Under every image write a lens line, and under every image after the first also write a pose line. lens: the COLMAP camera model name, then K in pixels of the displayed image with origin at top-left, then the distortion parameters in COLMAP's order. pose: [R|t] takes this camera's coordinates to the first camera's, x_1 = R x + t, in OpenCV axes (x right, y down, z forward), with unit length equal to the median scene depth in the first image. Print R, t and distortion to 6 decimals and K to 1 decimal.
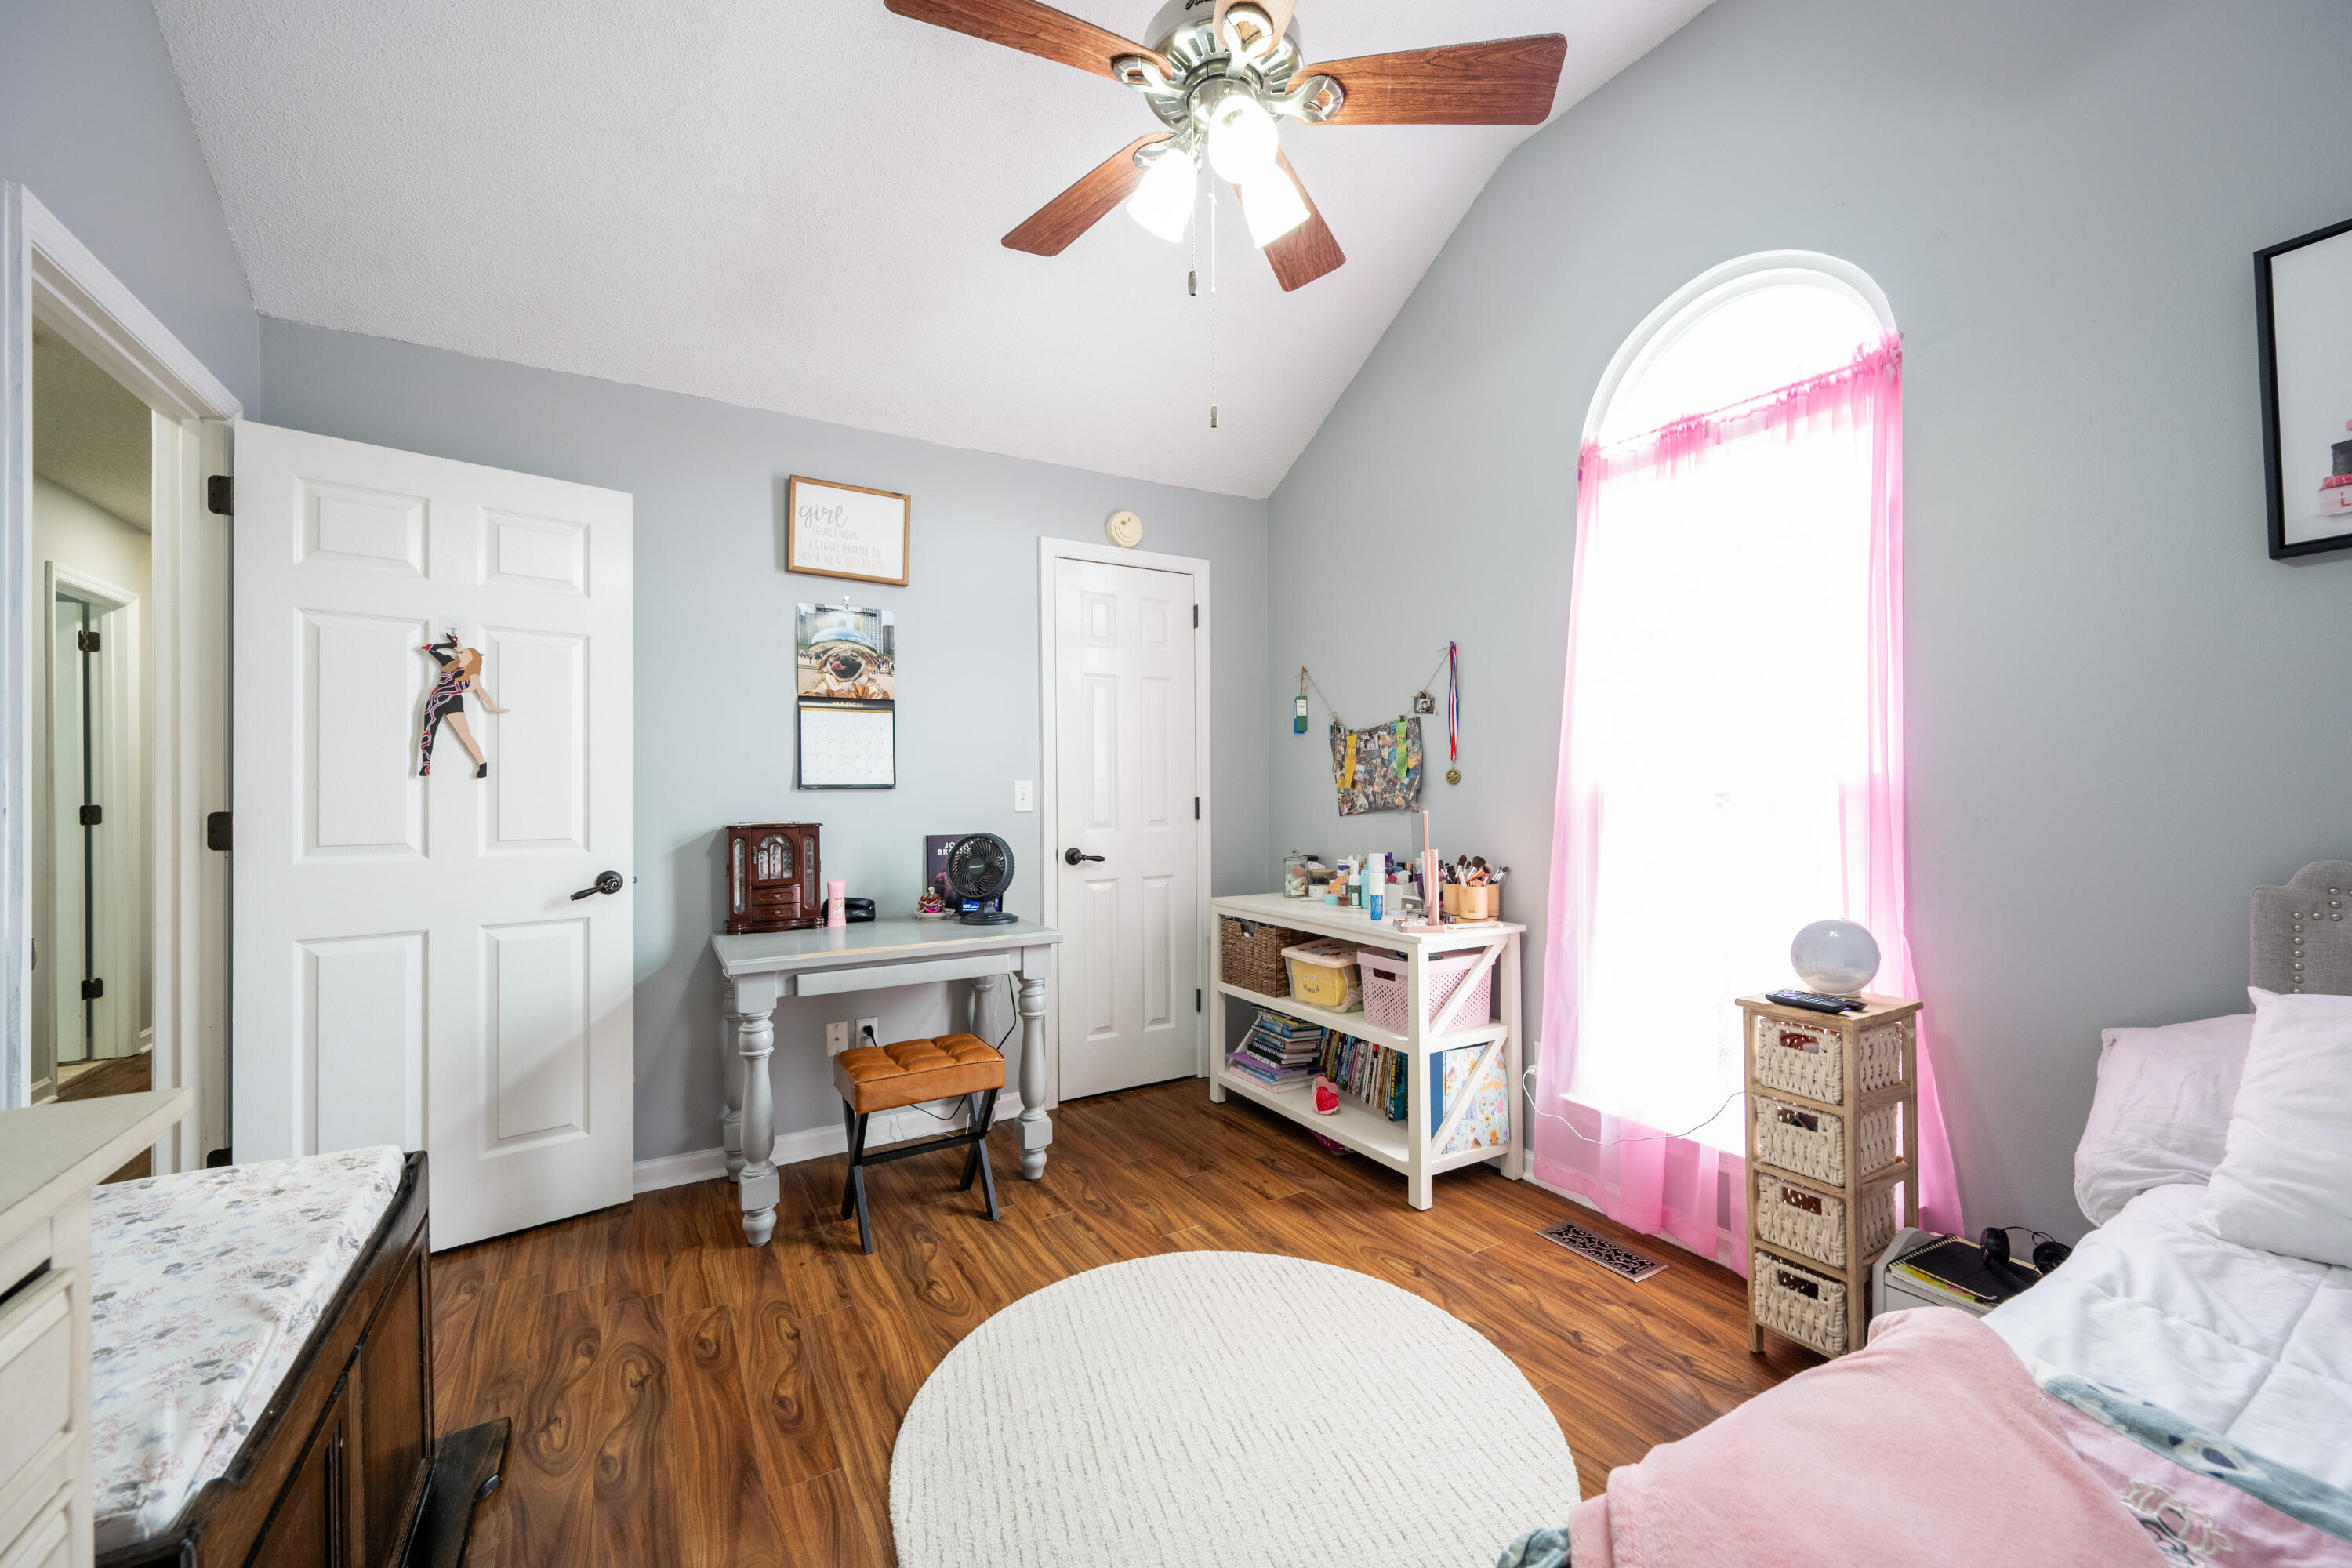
lens RADIAL K [[927.9, 0, 1168.8], [0, 927.9, 786.1], [0, 0, 1]] dist [-0.001826, 0.000415]
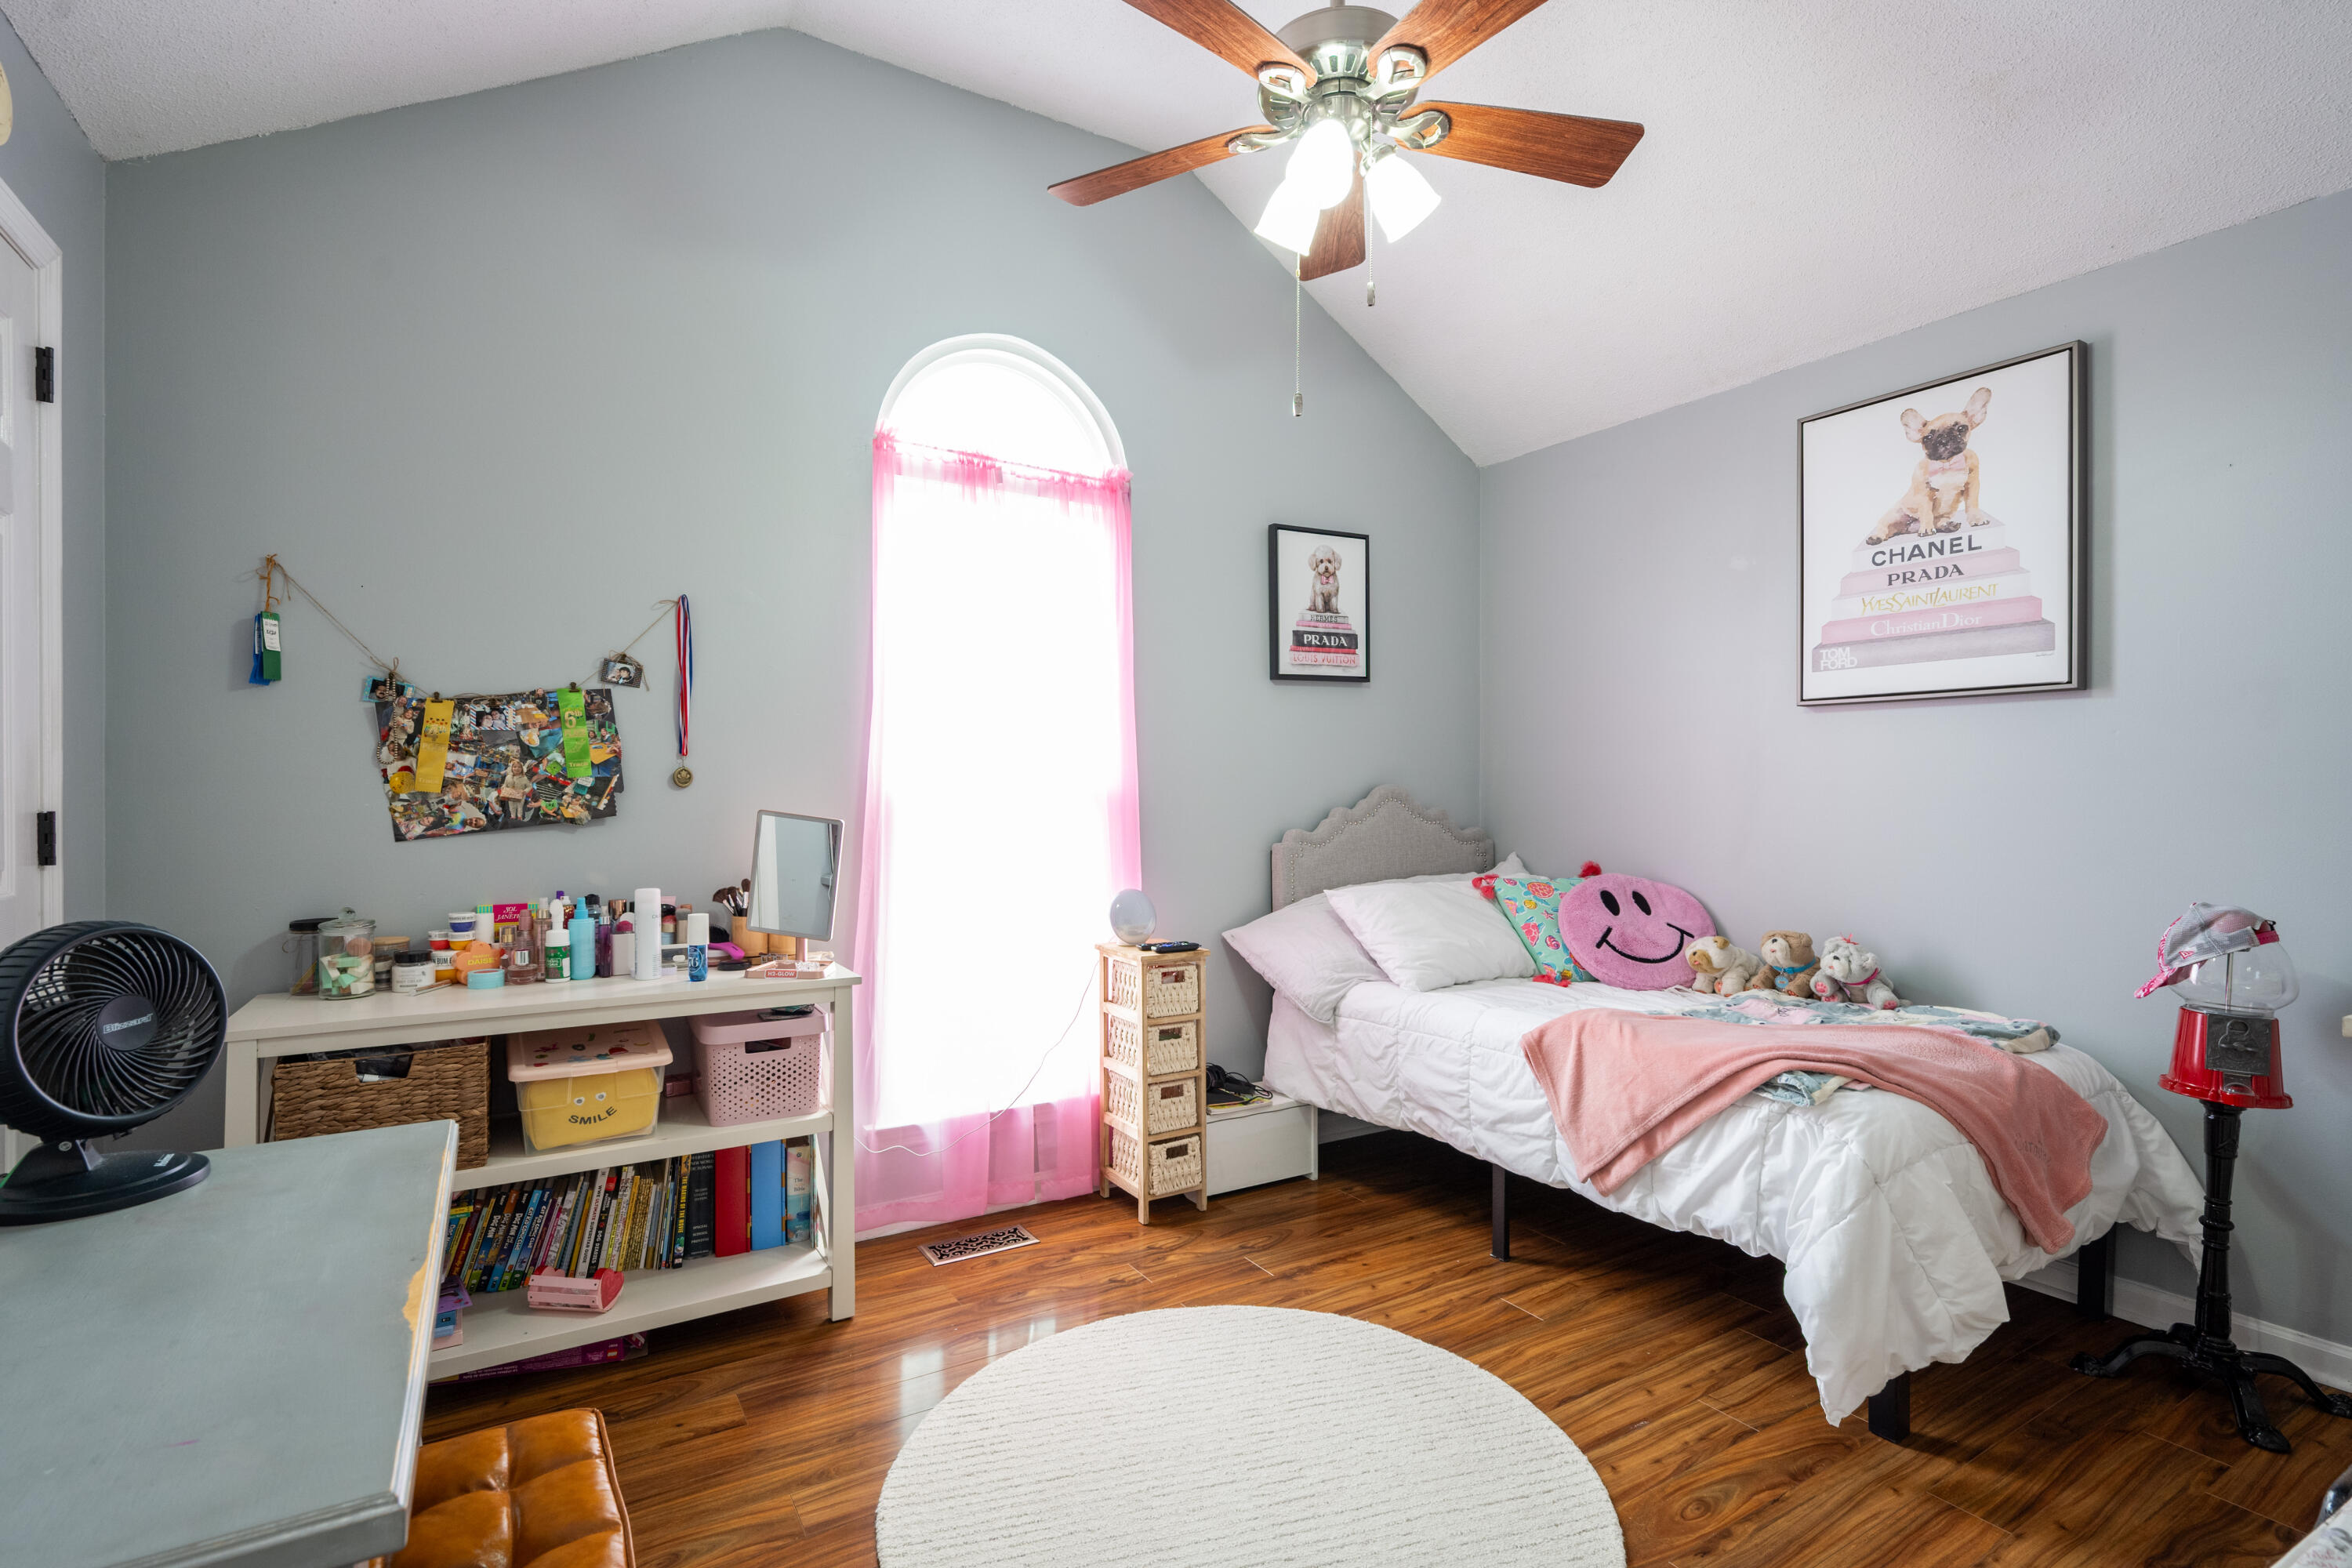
lens RADIAL K [[1155.7, 0, 1167.1], [0, 1155.7, 788.3], [0, 0, 1]] dist [0.000950, 0.000169]
pose [[-0.033693, 0.006268, 0.999413, -0.607189], [-0.005395, 0.999965, -0.006453, 0.002401], [-0.999418, -0.005609, -0.033658, 0.620158]]
